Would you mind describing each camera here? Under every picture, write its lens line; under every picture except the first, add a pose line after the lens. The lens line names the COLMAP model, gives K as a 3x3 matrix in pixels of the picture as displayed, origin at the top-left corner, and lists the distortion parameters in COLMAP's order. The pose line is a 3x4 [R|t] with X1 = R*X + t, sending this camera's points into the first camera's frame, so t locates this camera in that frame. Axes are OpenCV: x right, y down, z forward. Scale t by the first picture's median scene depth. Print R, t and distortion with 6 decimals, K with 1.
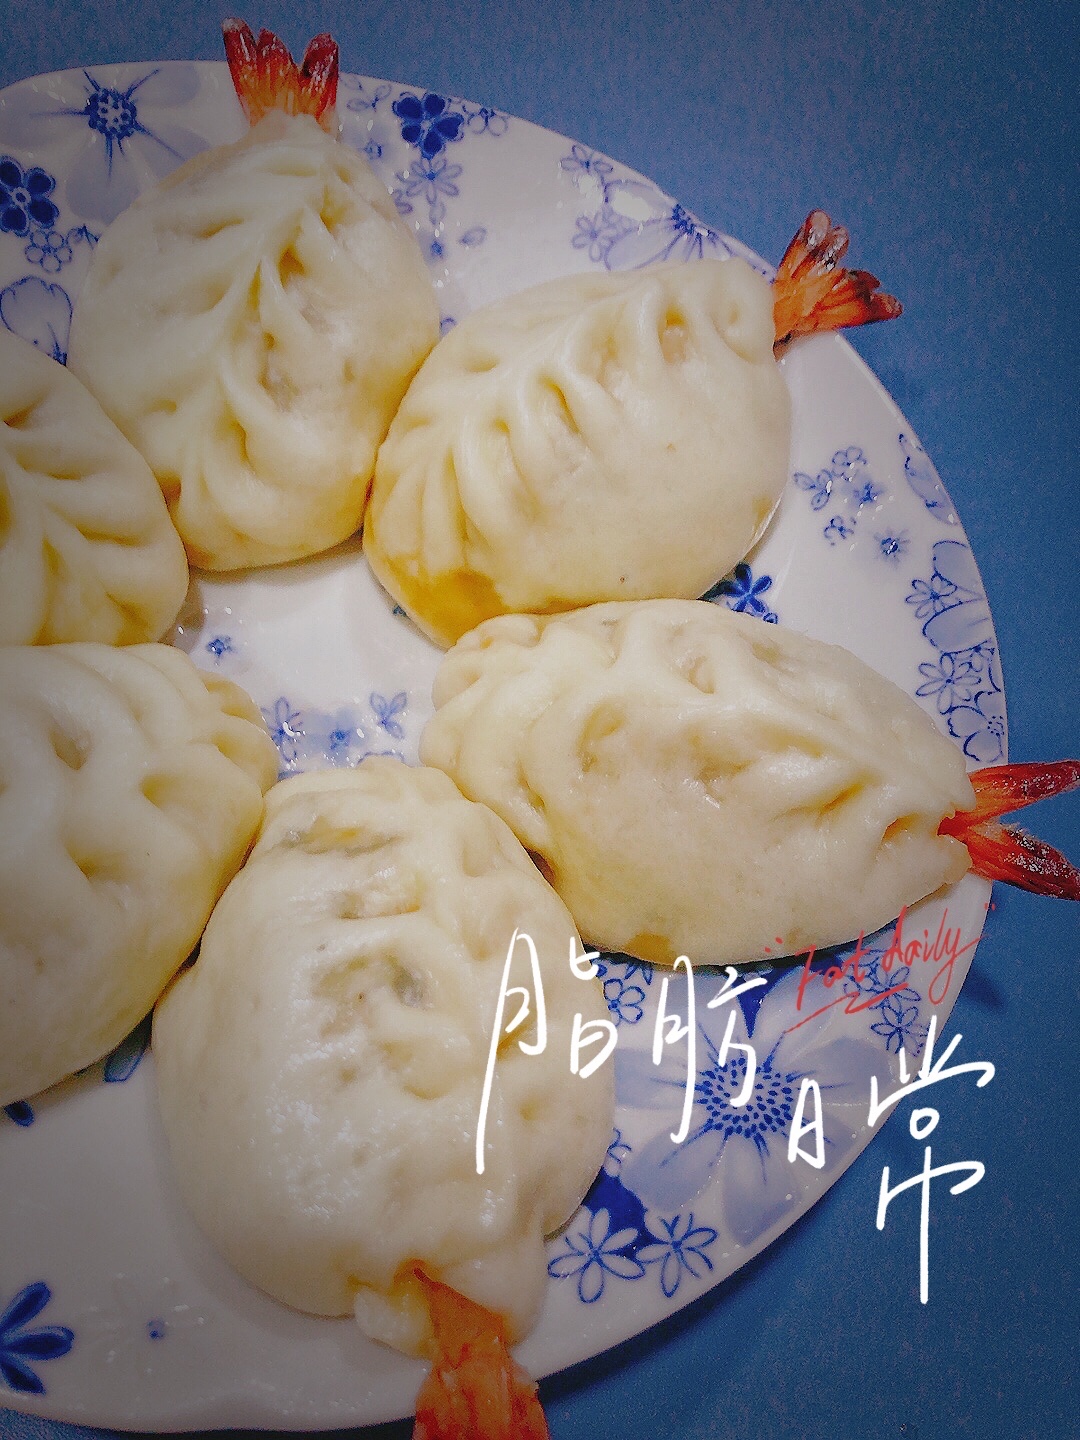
lens RADIAL K [[1184.9, 0, 540.0], [0, 1184.9, 720.0], [0, 0, 1]] dist [-0.043732, 0.093080]
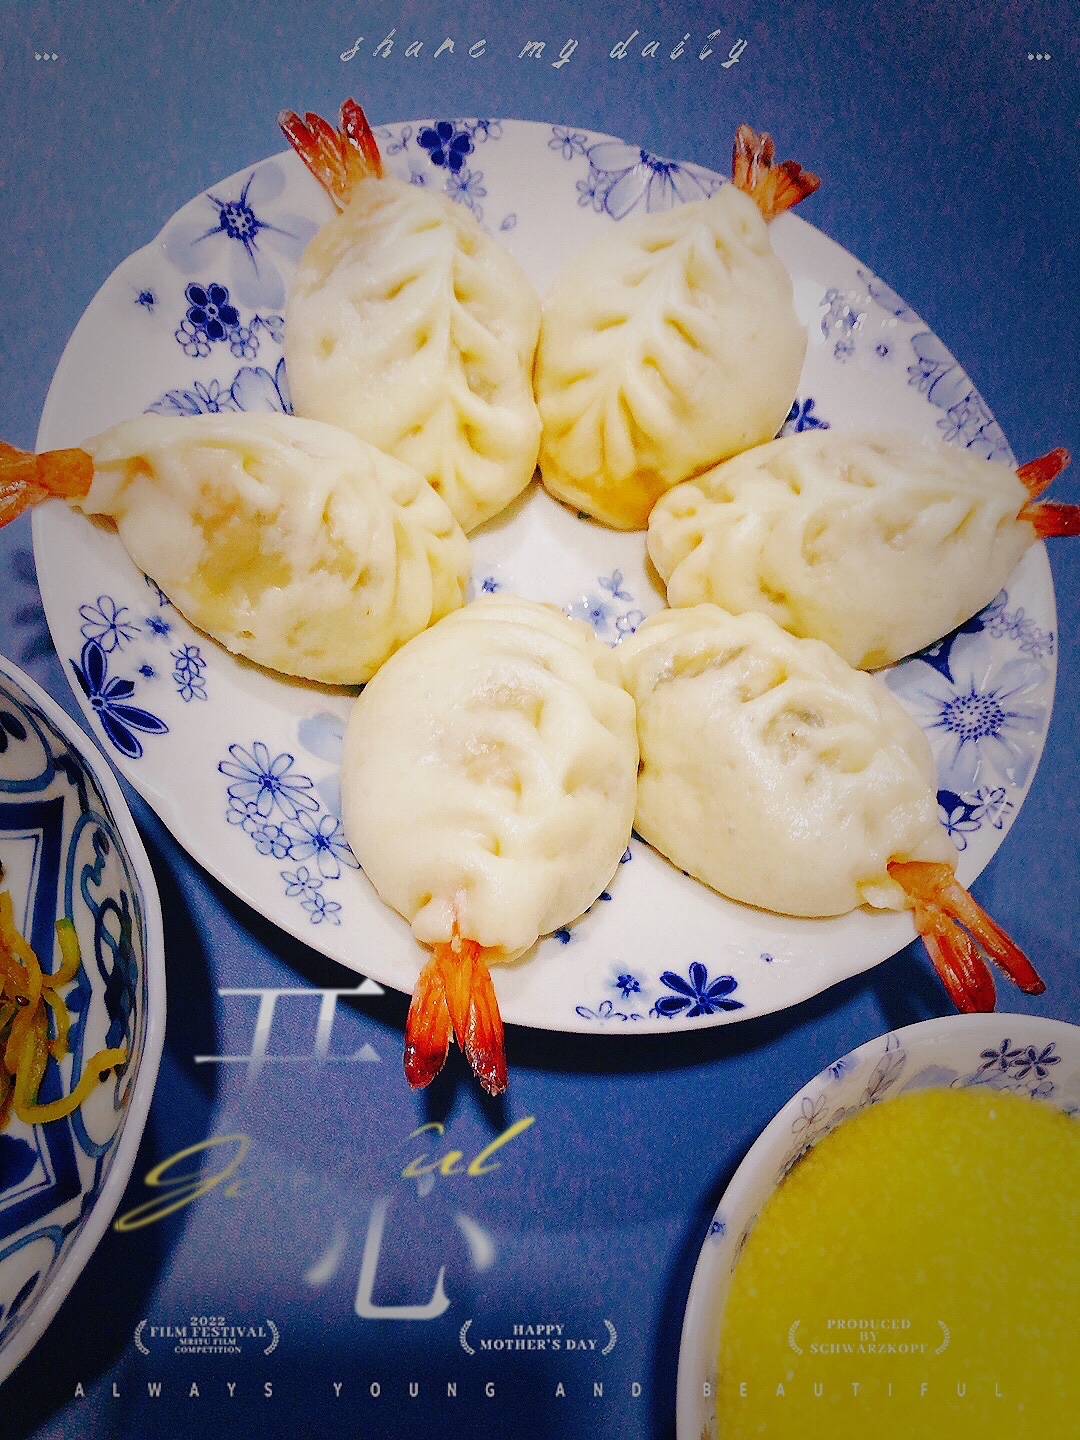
lens RADIAL K [[1157.0, 0, 540.0], [0, 1157.0, 720.0], [0, 0, 1]] dist [0.042091, -0.094060]
pose [[0.906518, -0.385780, 0.171459, -0.503052], [0.358647, 0.917996, 0.169280, -0.124695], [-0.222704, -0.091962, 0.970539, -0.326835]]
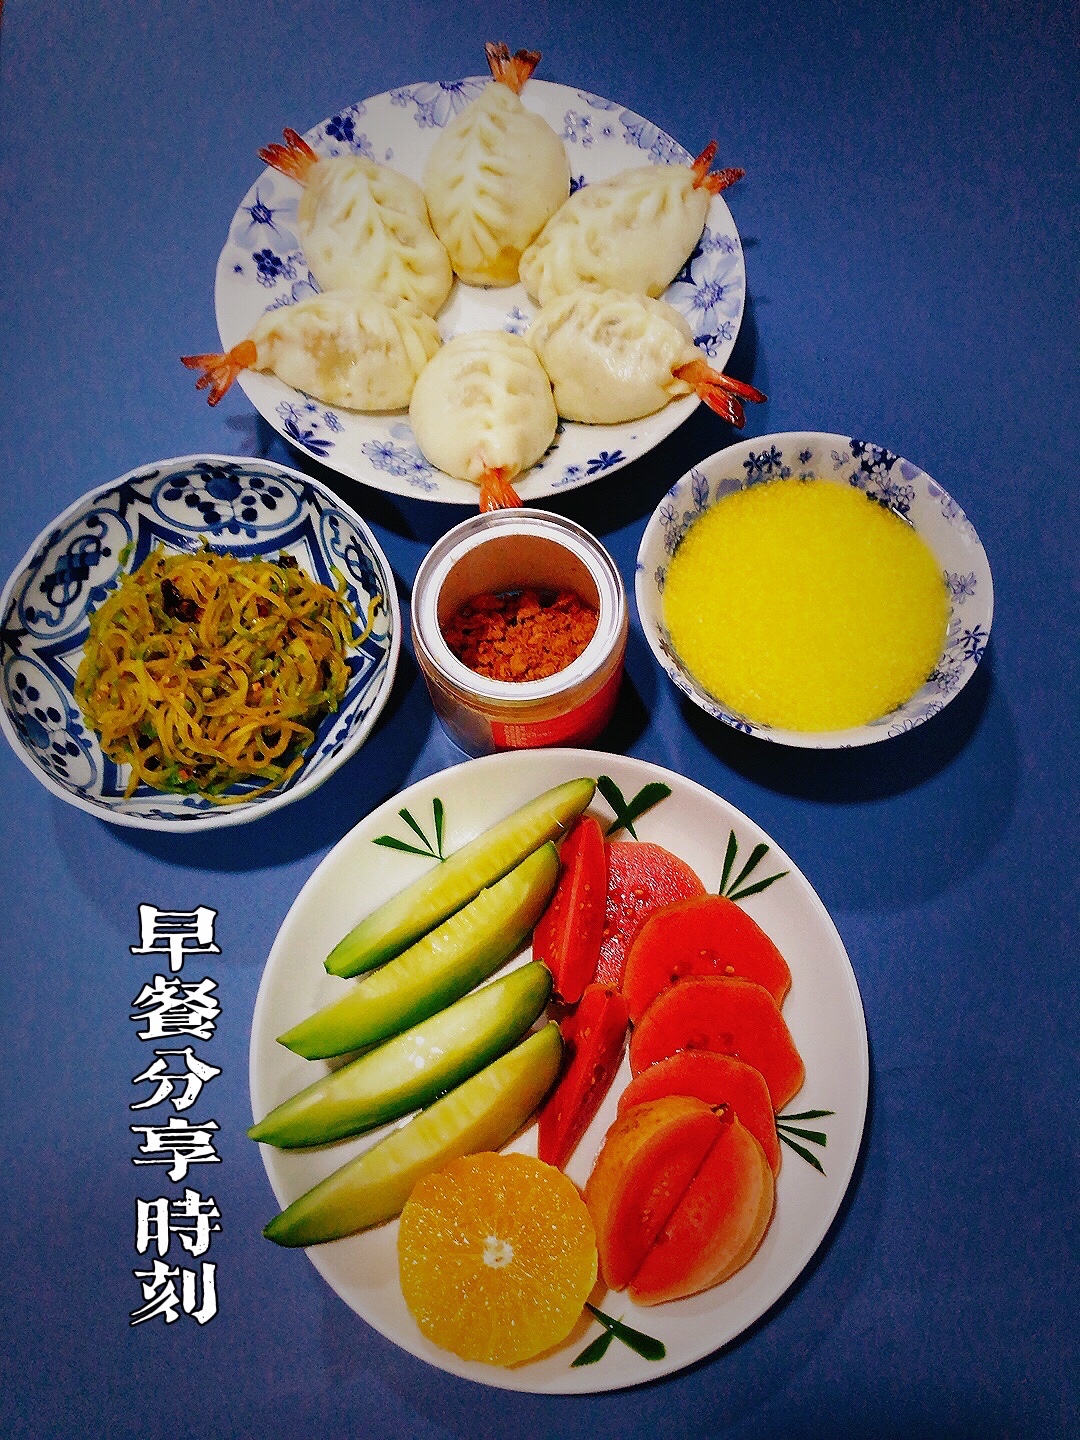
lens RADIAL K [[1157.0, 0, 540.0], [0, 1157.0, 720.0], [0, 0, 1]] dist [0.042091, -0.094060]
pose [[0.700229, -0.712827, 0.039457, -0.821681], [0.696460, 0.694209, 0.181708, 0.181419], [-0.156918, -0.099757, 0.982561, -1.594193]]
